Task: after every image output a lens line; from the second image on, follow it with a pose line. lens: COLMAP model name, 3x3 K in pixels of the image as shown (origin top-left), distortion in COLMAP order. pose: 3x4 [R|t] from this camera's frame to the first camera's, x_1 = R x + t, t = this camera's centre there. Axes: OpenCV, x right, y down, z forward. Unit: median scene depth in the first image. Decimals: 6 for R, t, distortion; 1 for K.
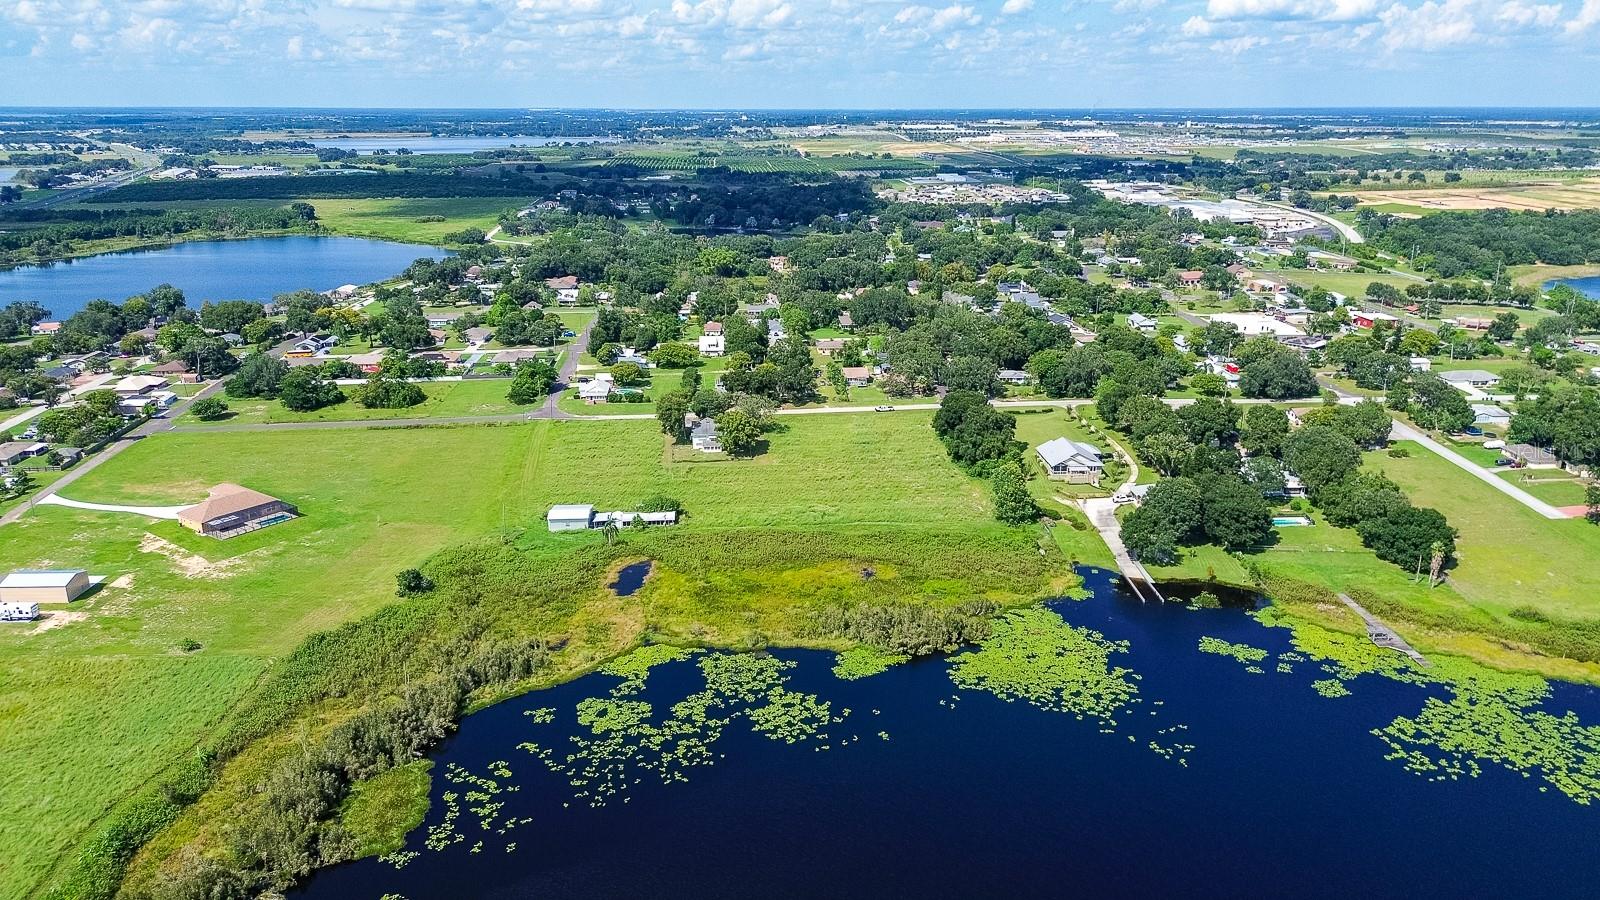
lens RADIAL K [[1132.1, 0, 805.6], [0, 1132.1, 445.3], [0, 0, 1]] dist [0.075403, -0.084765]
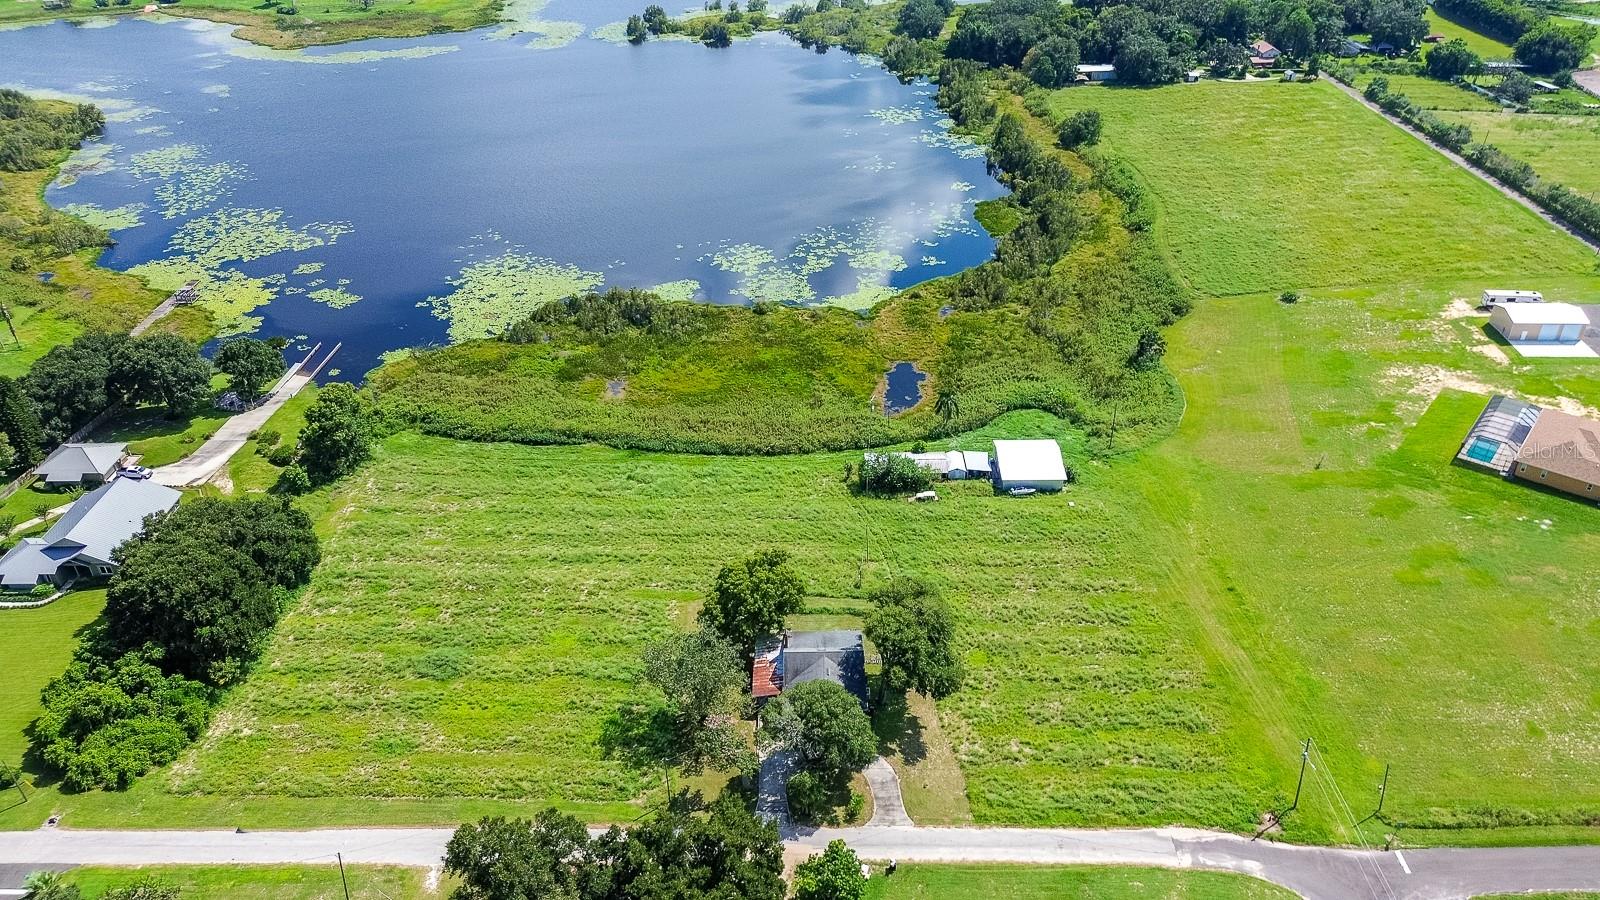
lens RADIAL K [[1137.0, 0, 804.7], [0, 1137.0, 448.0], [0, 0, 1]] dist [0.074534, -0.080230]
pose [[-0.997827, -0.021531, 0.062271, -0.158412], [0.032851, 0.656675, 0.753458, -0.565352], [-0.057114, 0.753866, -0.654541, 1.866425]]
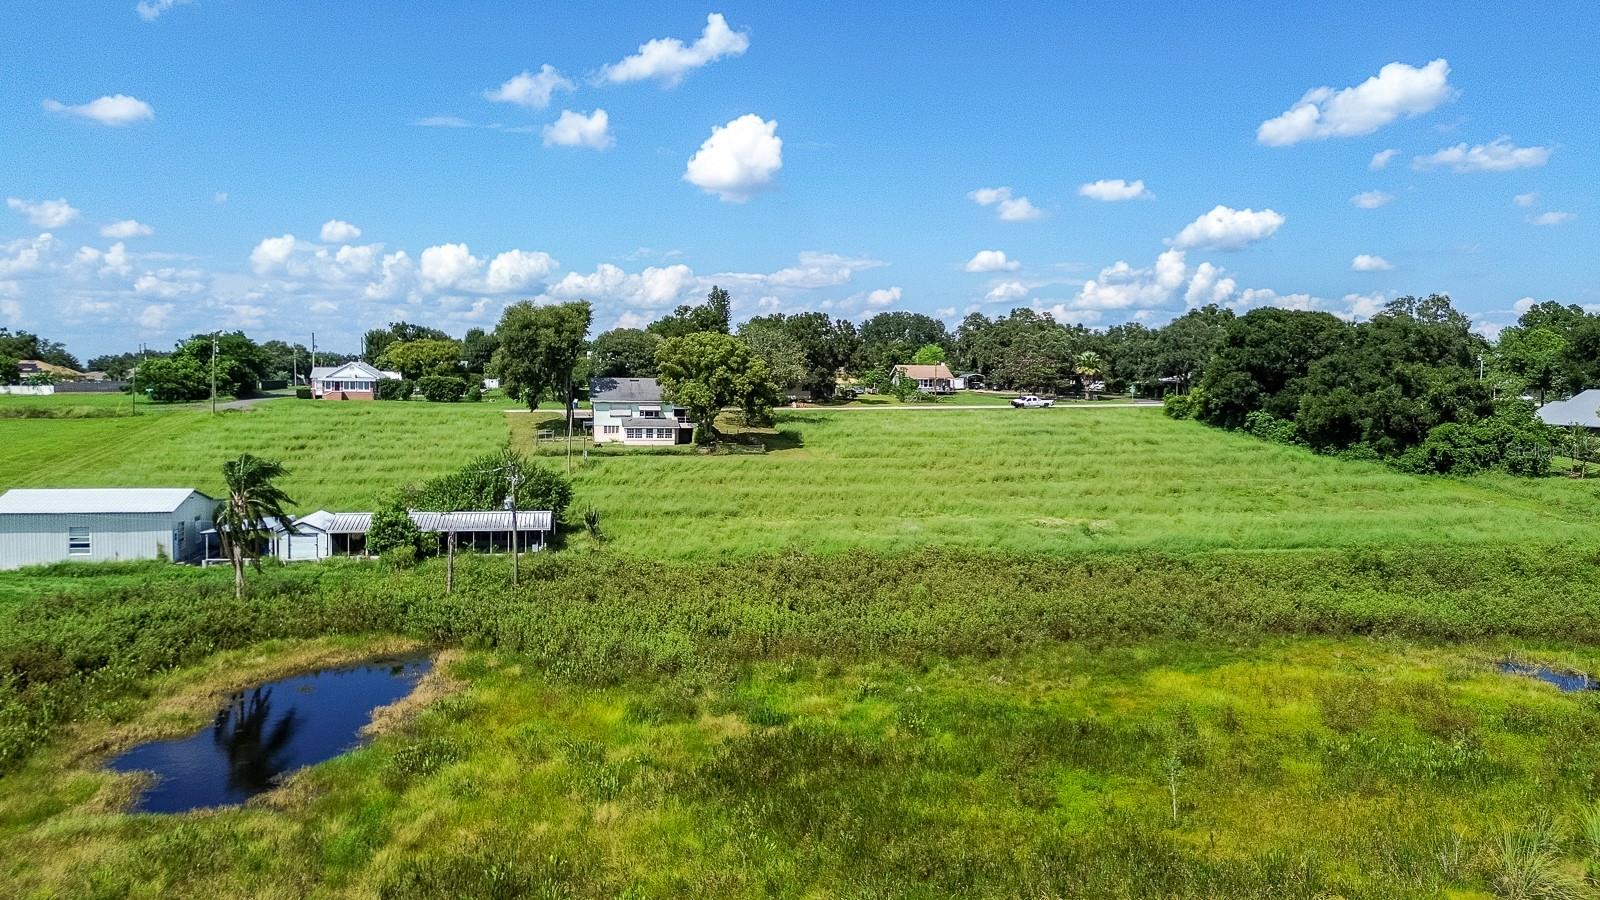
lens RADIAL K [[1137.0, 0, 804.7], [0, 1137.0, 448.0], [0, 0, 1]] dist [0.074534, -0.080230]
pose [[0.991900, 0.004373, 0.126946, -0.120249], [0.025495, 0.972214, -0.232701, 0.142900], [-0.124436, 0.234052, 0.964228, 0.974622]]
